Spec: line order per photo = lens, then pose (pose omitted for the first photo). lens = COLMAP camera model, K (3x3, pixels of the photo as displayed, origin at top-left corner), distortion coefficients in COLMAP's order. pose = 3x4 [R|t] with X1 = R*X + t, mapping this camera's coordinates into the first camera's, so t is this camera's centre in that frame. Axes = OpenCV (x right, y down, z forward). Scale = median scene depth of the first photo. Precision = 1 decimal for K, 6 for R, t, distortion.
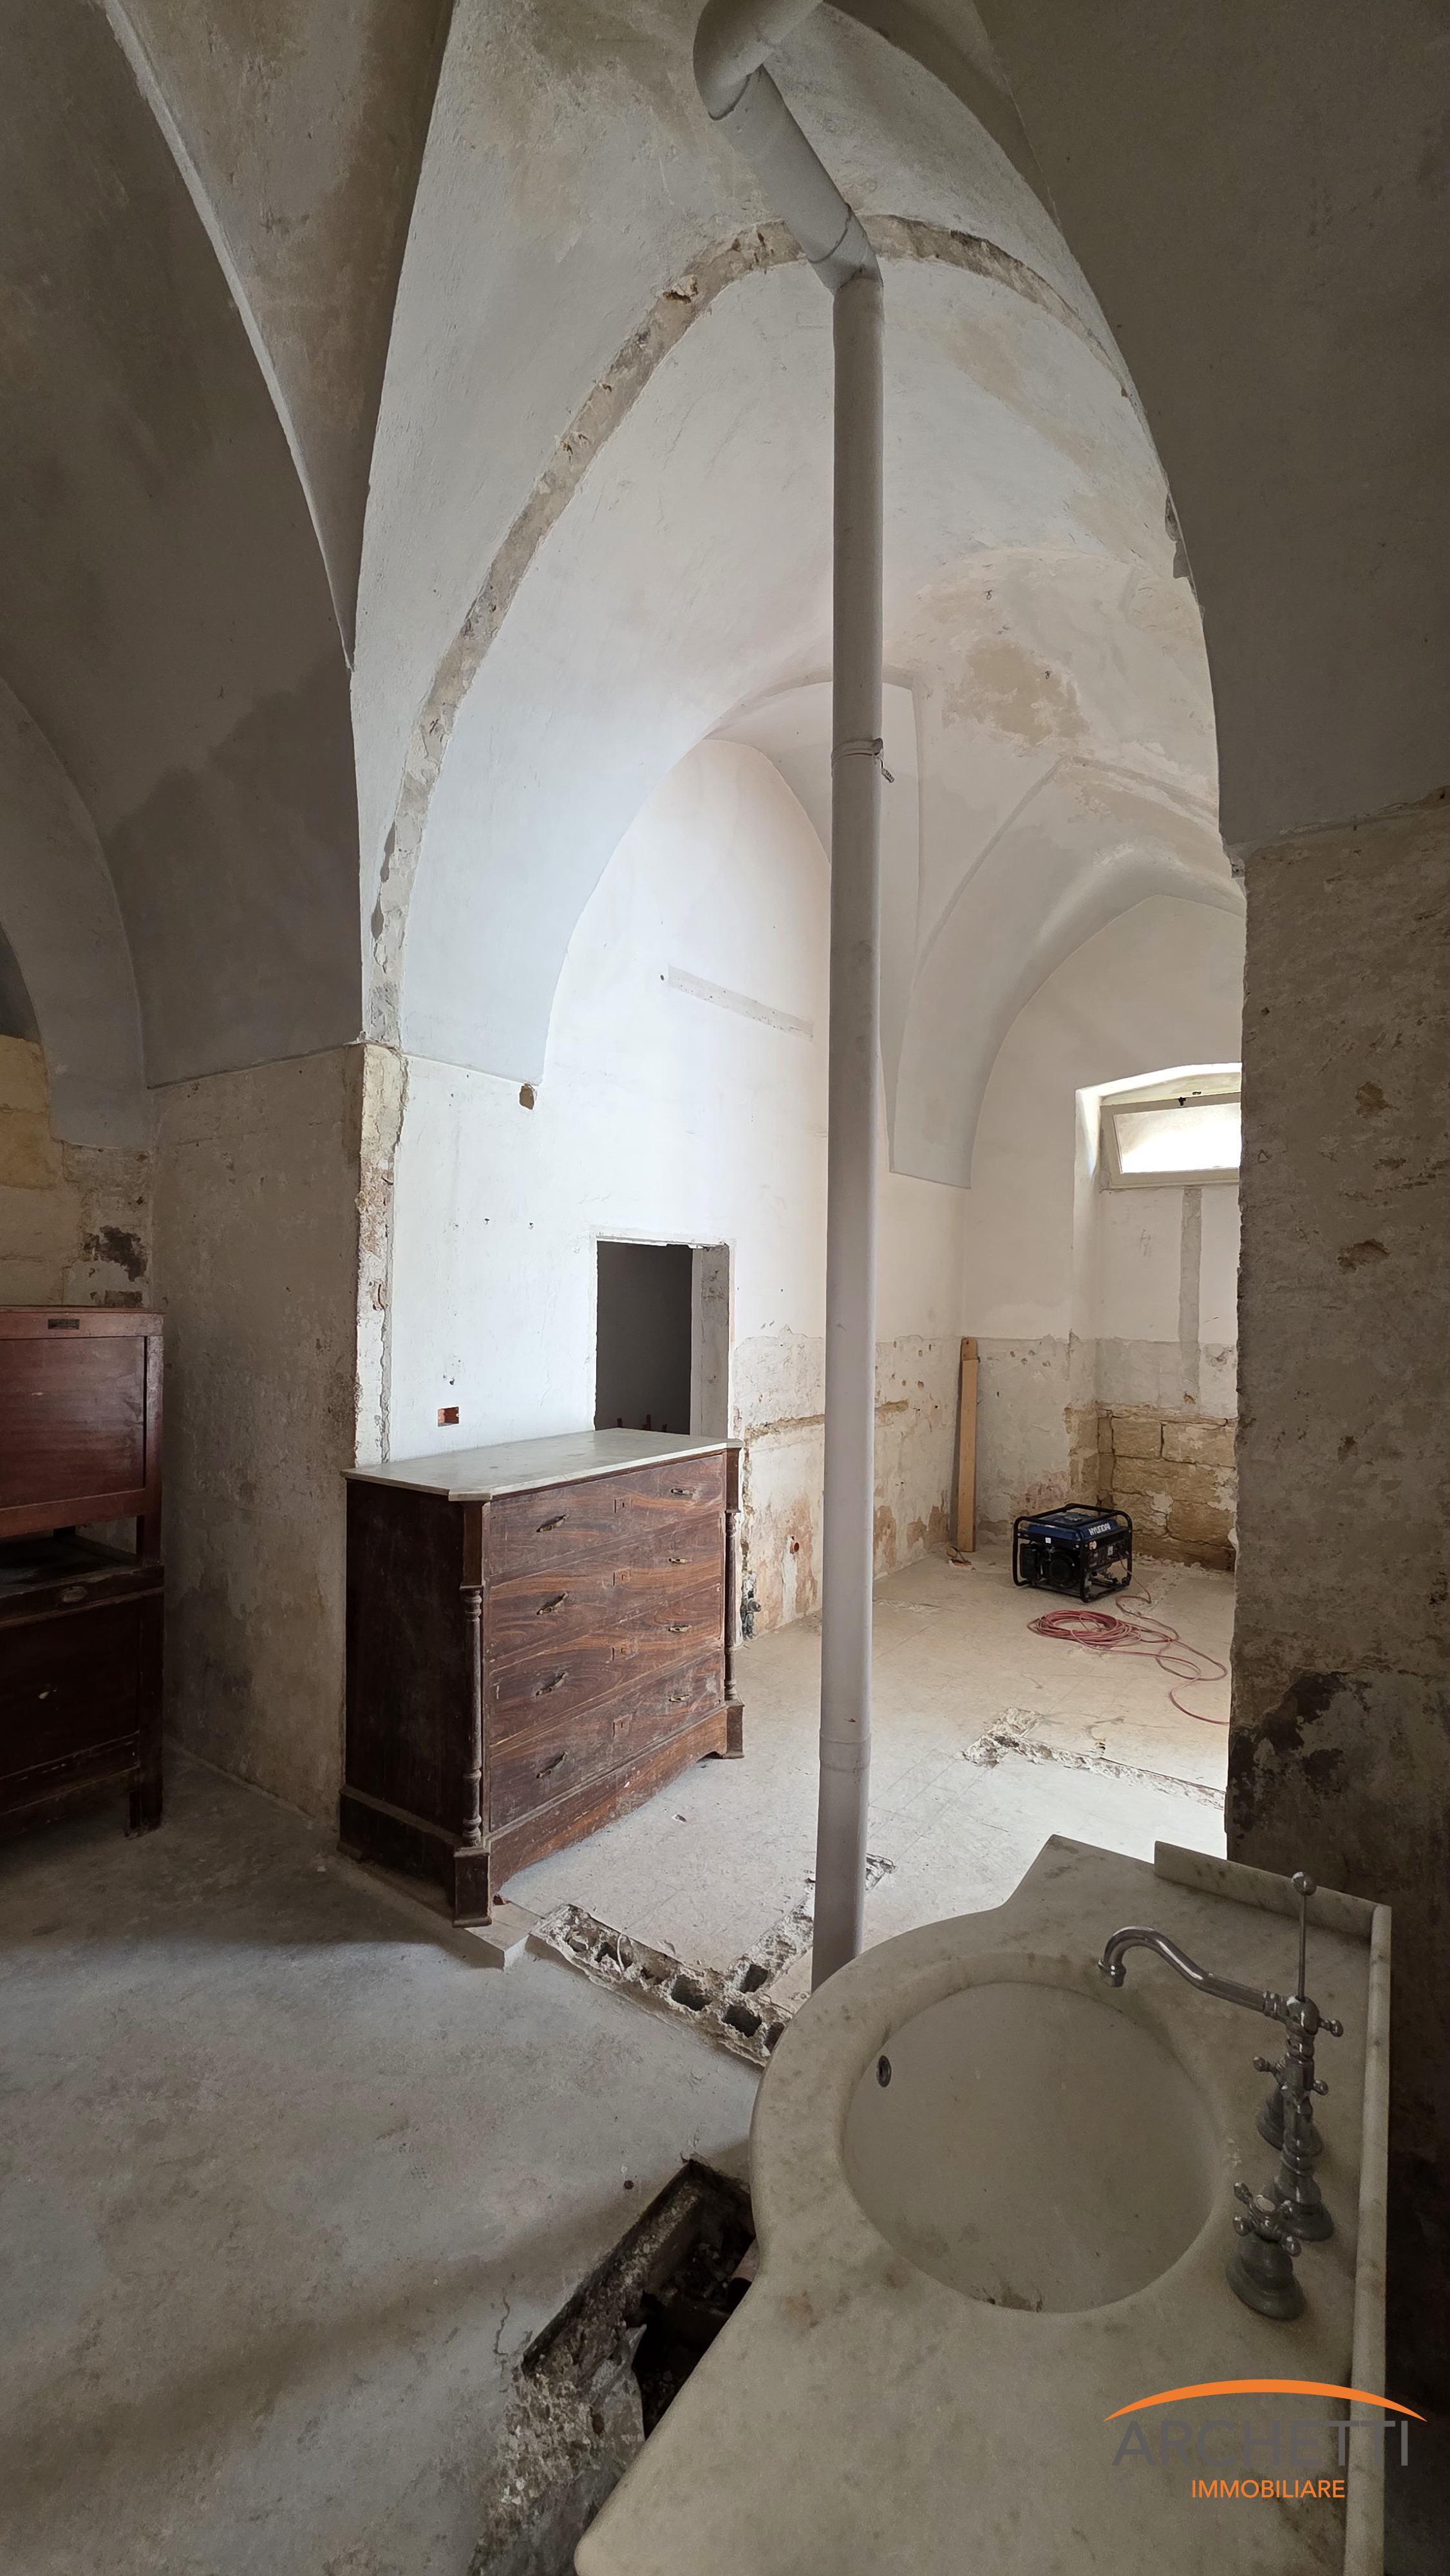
lens RADIAL K [[1022.0, 0, 714.6], [0, 1022.0, 1299.0], [0, 0, 1]] dist [-0.002914, 0.001234]
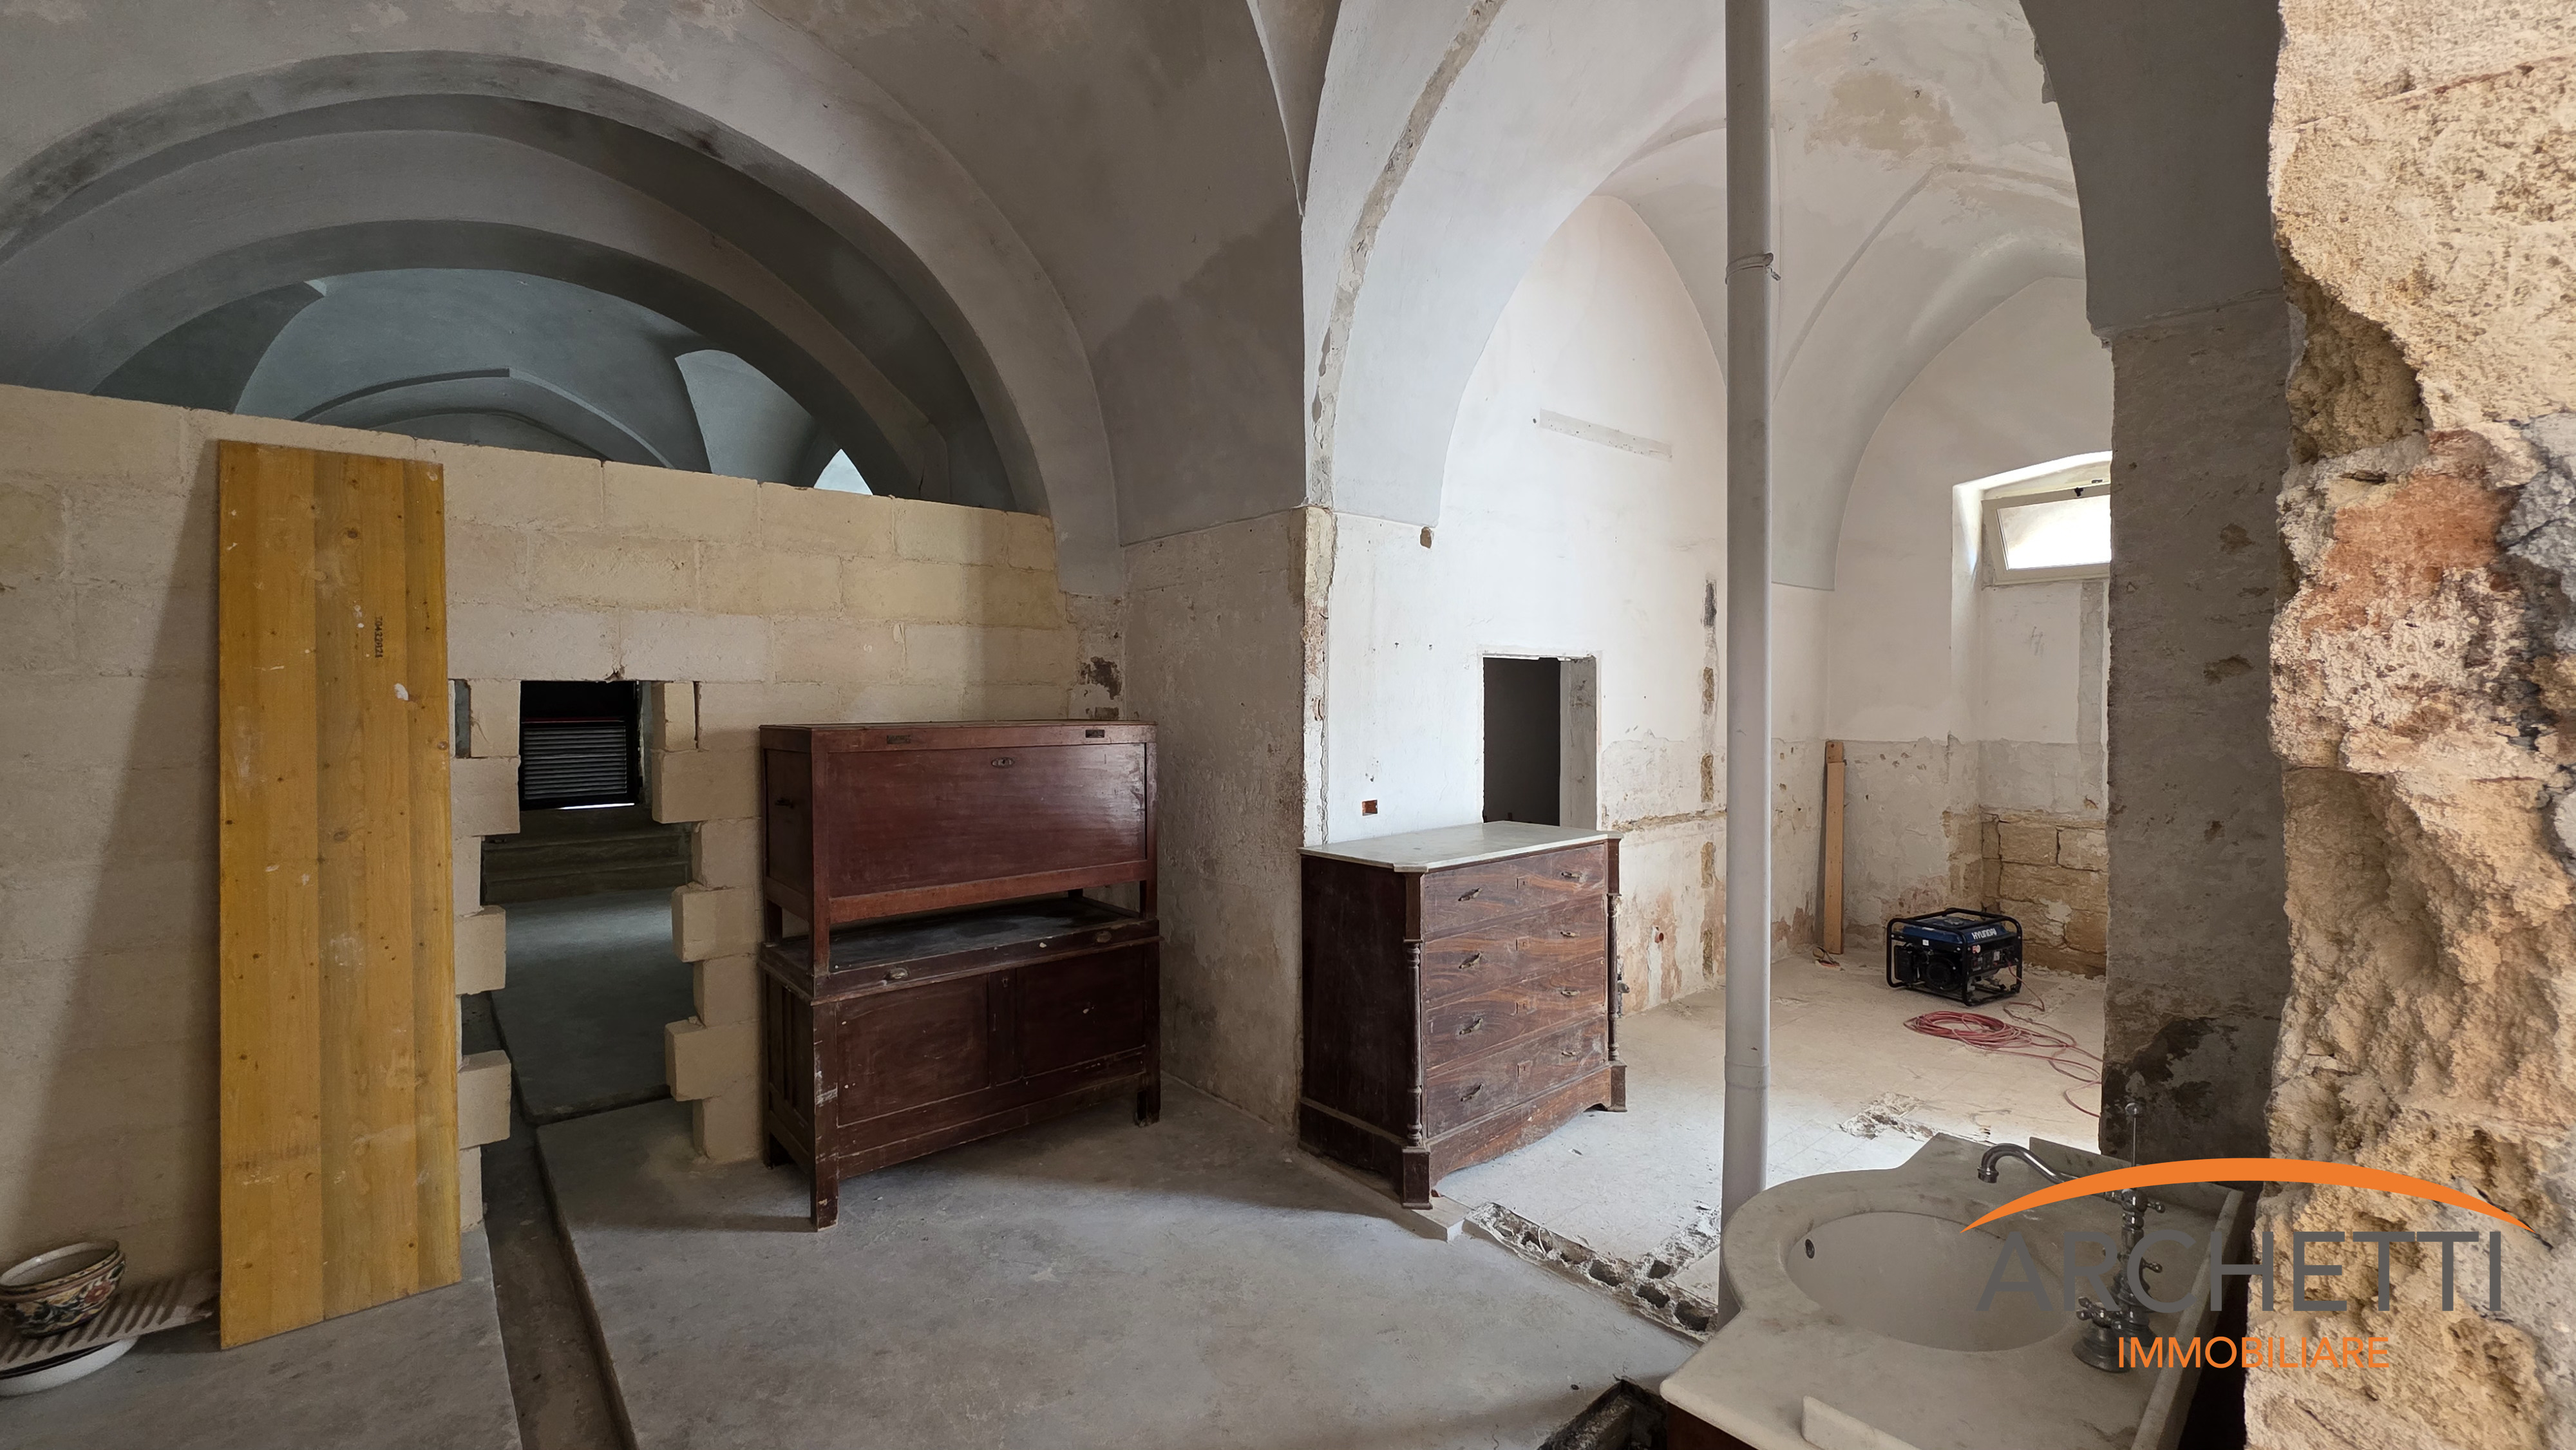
lens RADIAL K [[1022.0, 0, 1277.3], [0, 1022.0, 714.2], [0, 0, 1]] dist [-0.002914, 0.001234]
pose [[0.969742, -0.011970, -0.243839, -0.073608], [0.014280, 0.999868, 0.007707, -0.007162], [0.243714, -0.010956, 0.969785, -0.209838]]
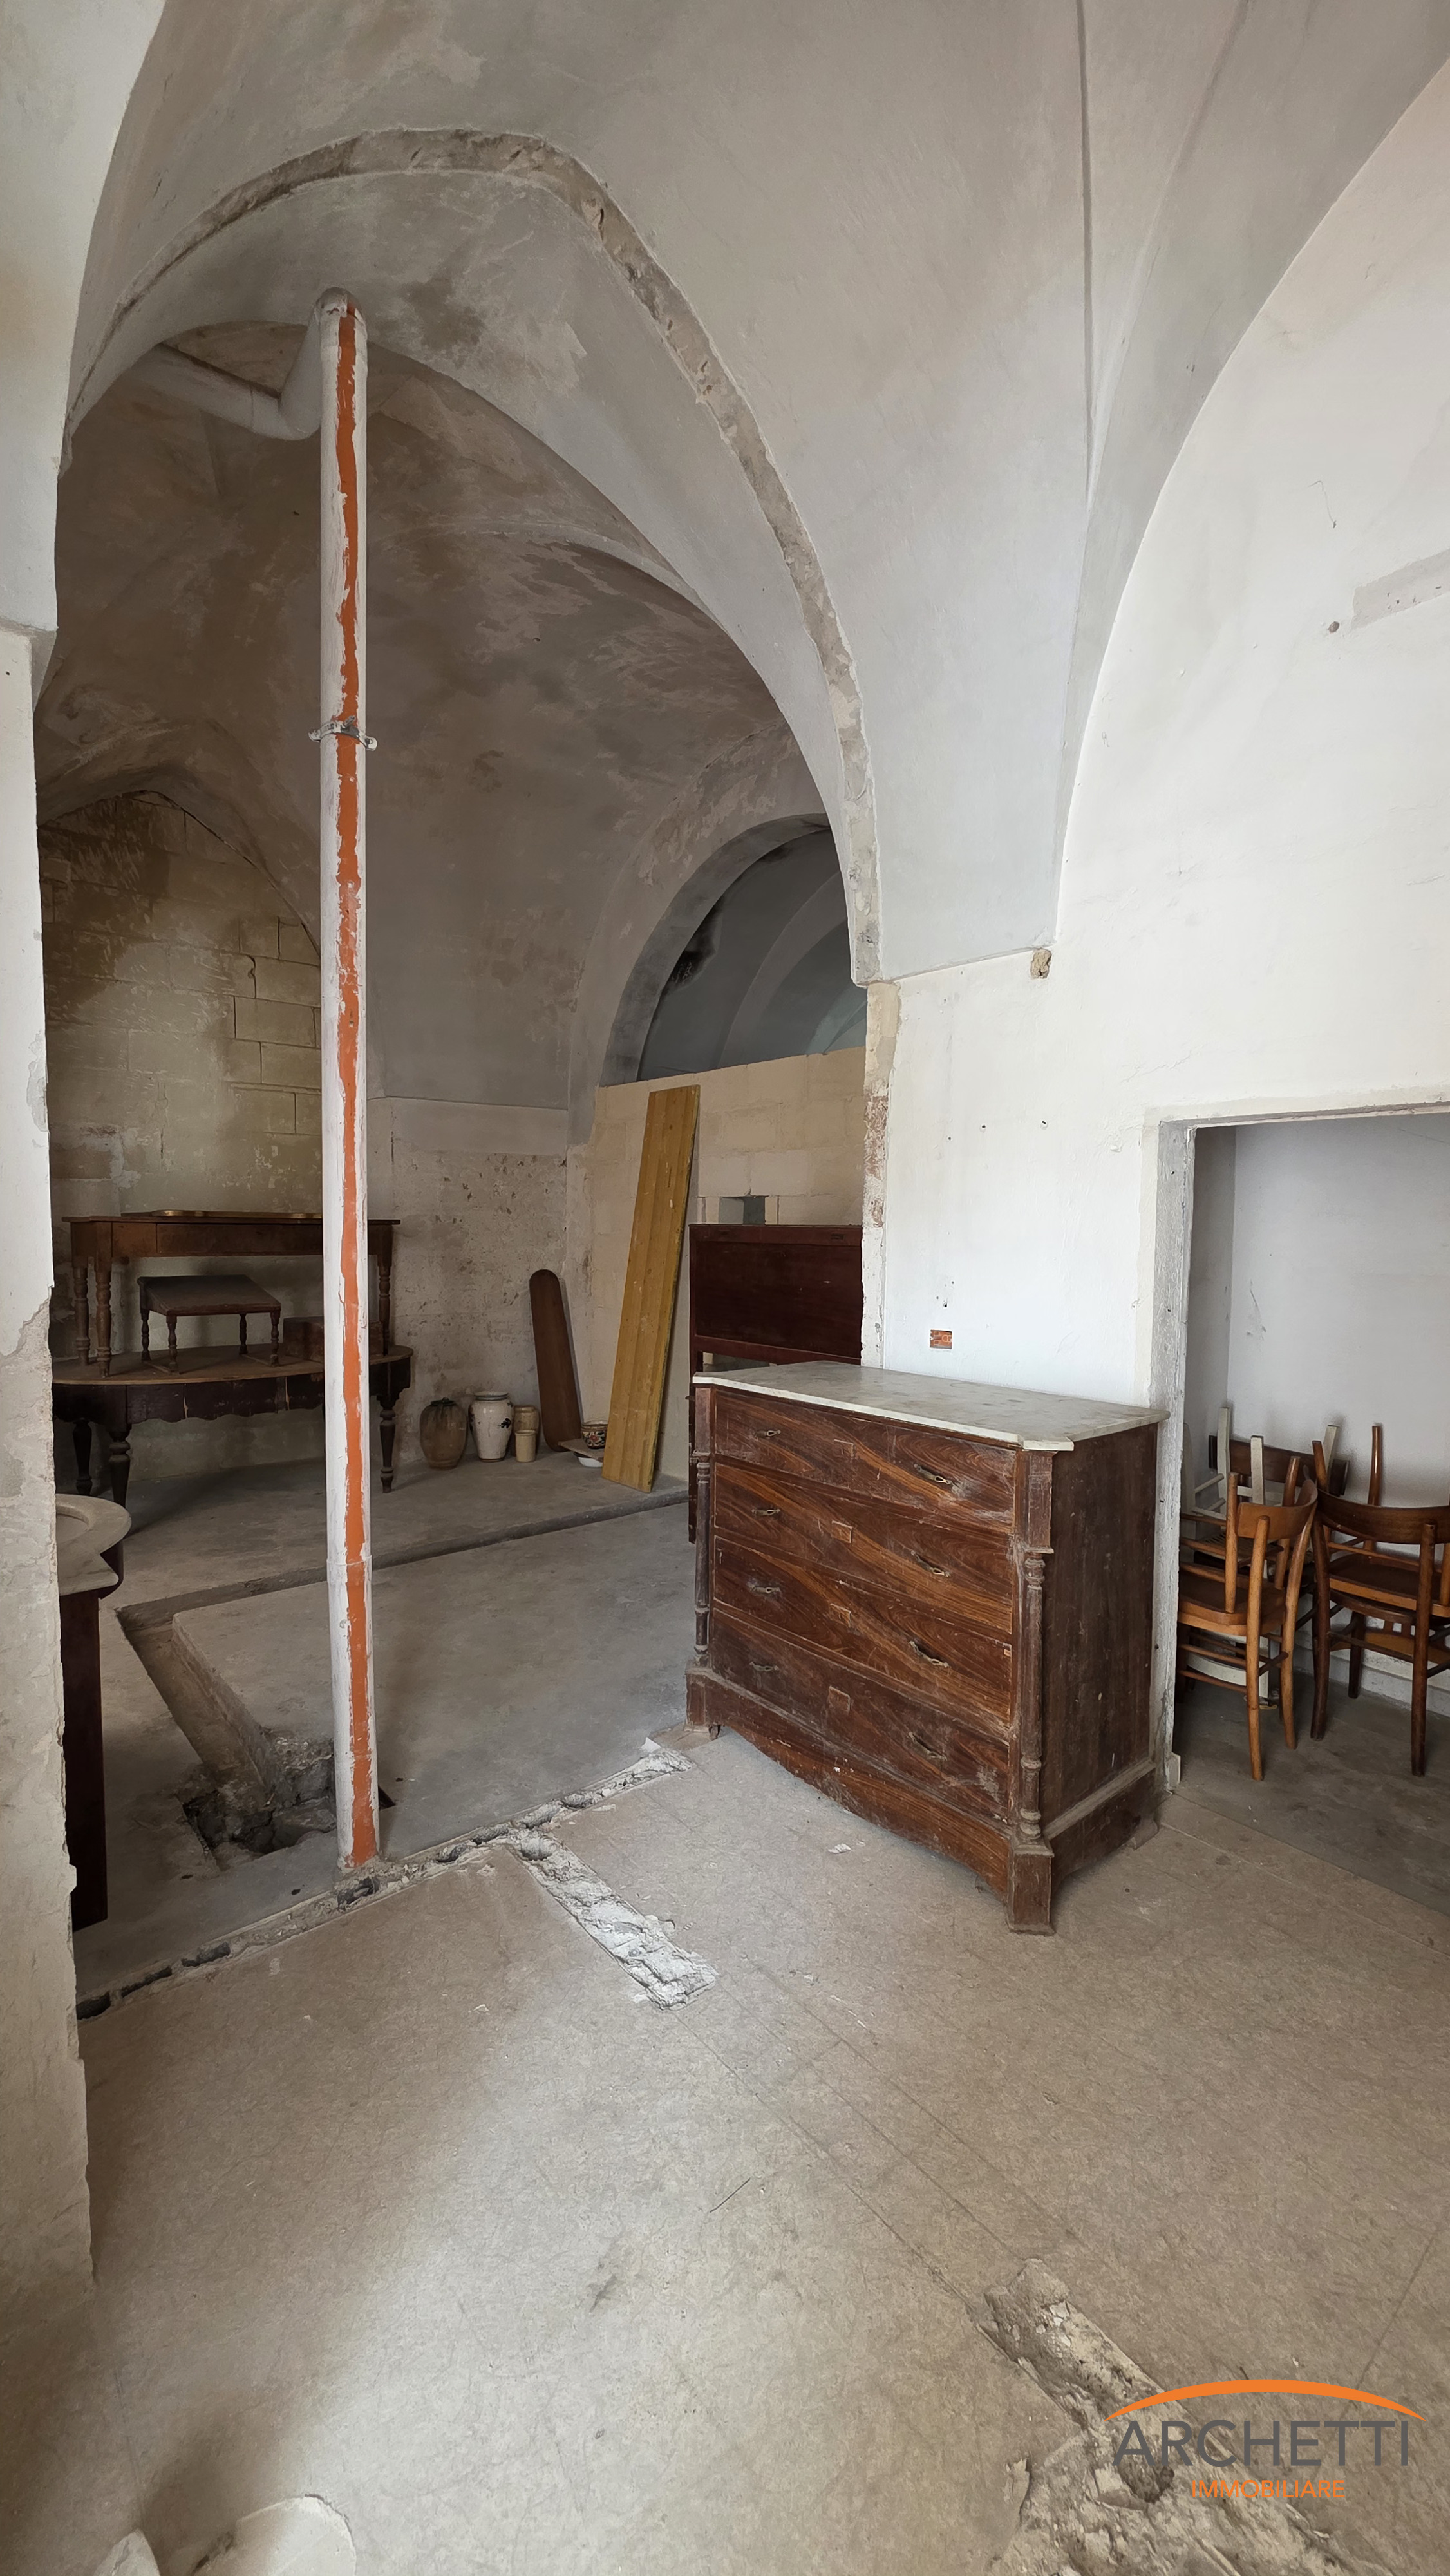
lens RADIAL K [[1022.0, 0, 735.1], [0, 1022.0, 1273.3], [0, 0, 1]] dist [-0.002914, 0.001234]
pose [[-0.238821, 0.038852, -0.970286, 0.748721], [-0.011931, 0.999006, 0.042938, 0.014832], [0.970990, 0.021832, -0.238121, 1.088184]]
